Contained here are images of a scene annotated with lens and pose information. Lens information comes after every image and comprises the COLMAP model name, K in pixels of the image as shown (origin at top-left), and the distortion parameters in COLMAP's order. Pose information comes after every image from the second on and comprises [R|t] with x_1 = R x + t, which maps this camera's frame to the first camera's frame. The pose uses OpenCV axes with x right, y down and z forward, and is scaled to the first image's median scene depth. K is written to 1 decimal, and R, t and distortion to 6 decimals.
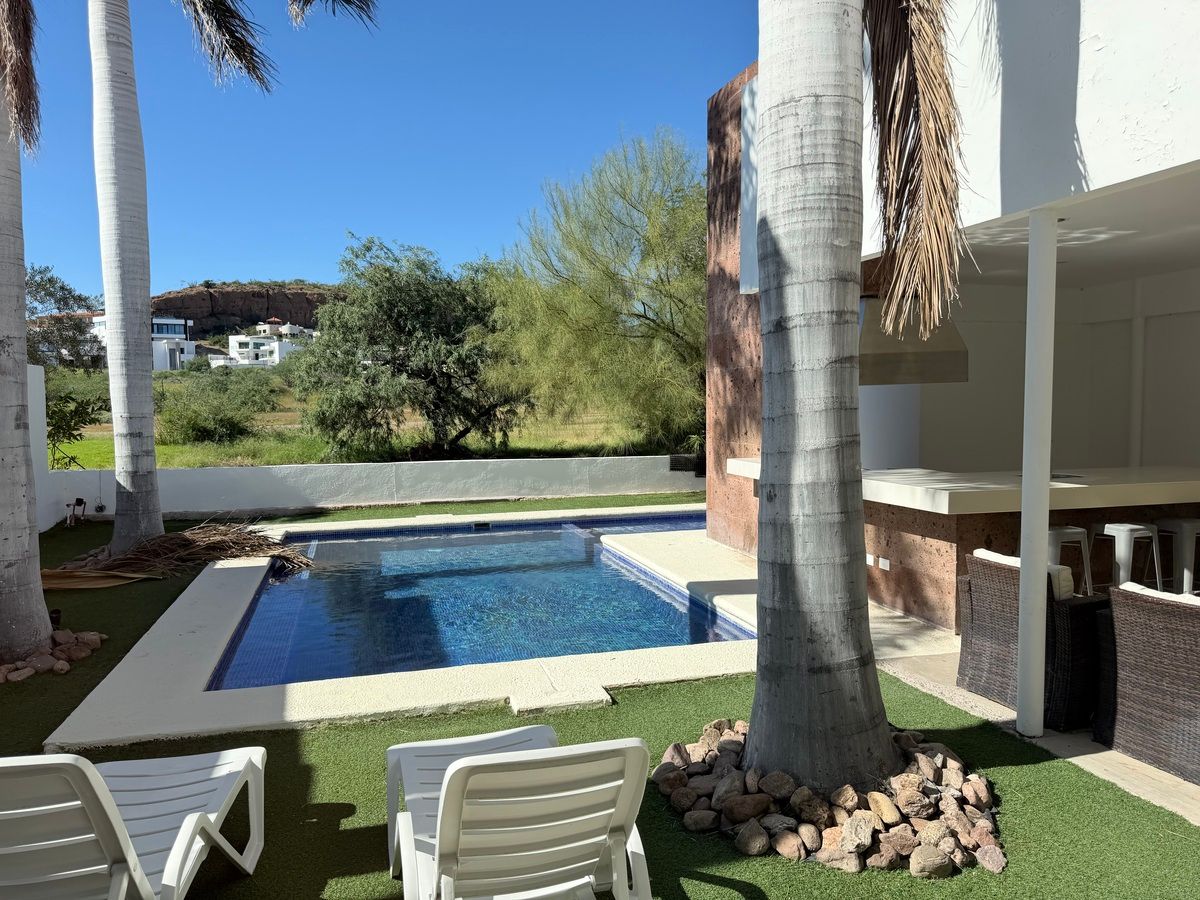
lens RADIAL K [[844.3, 0, 596.1], [0, 844.3, 456.7], [0, 0, 1]] dist [0.053062, -0.063684]
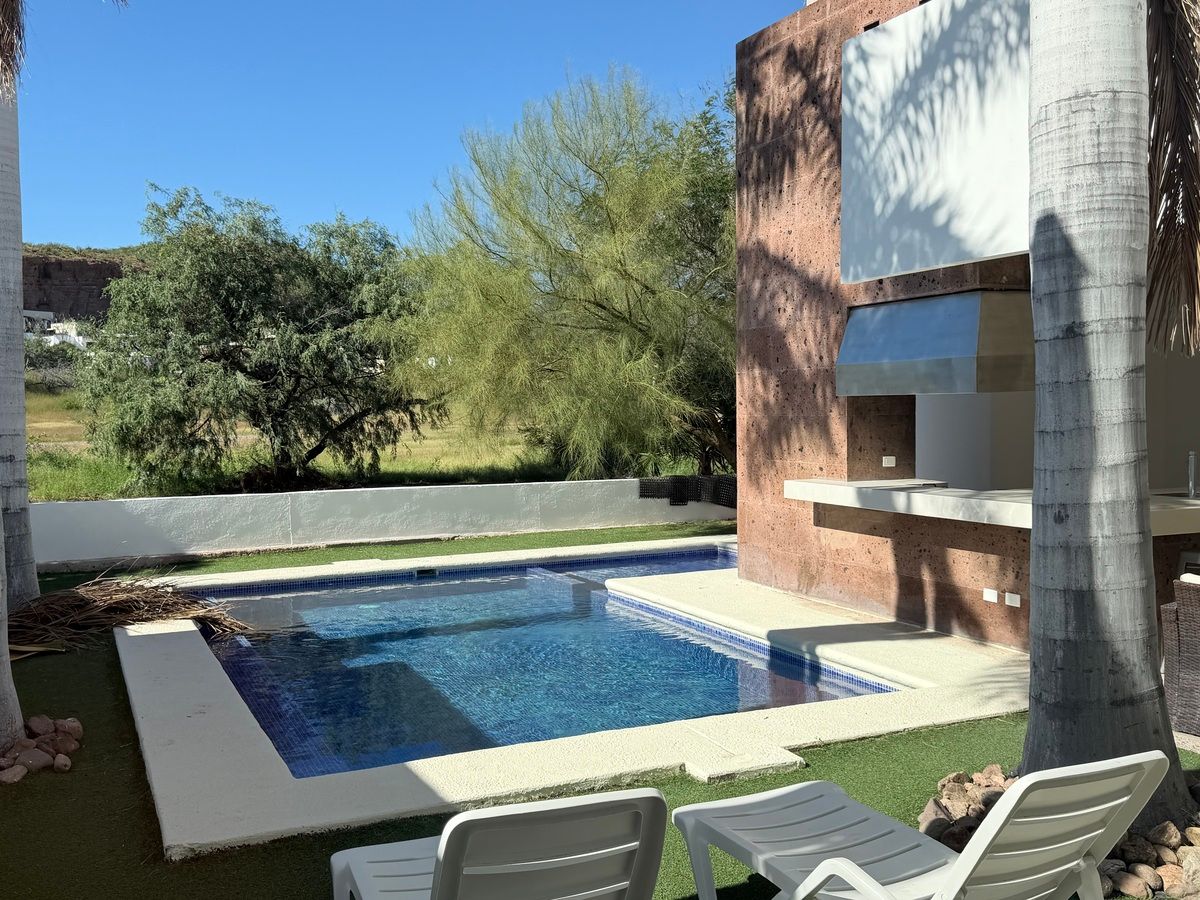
lens RADIAL K [[1134.9, 0, 598.0], [0, 1134.9, 456.0], [0, 0, 1]] dist [0.019921, 0.000000]
pose [[0.987287, -0.009350, 0.158674, -0.346774], [0.013042, 0.999667, -0.022245, 0.001235], [-0.158413, 0.024031, 0.987080, -0.102086]]
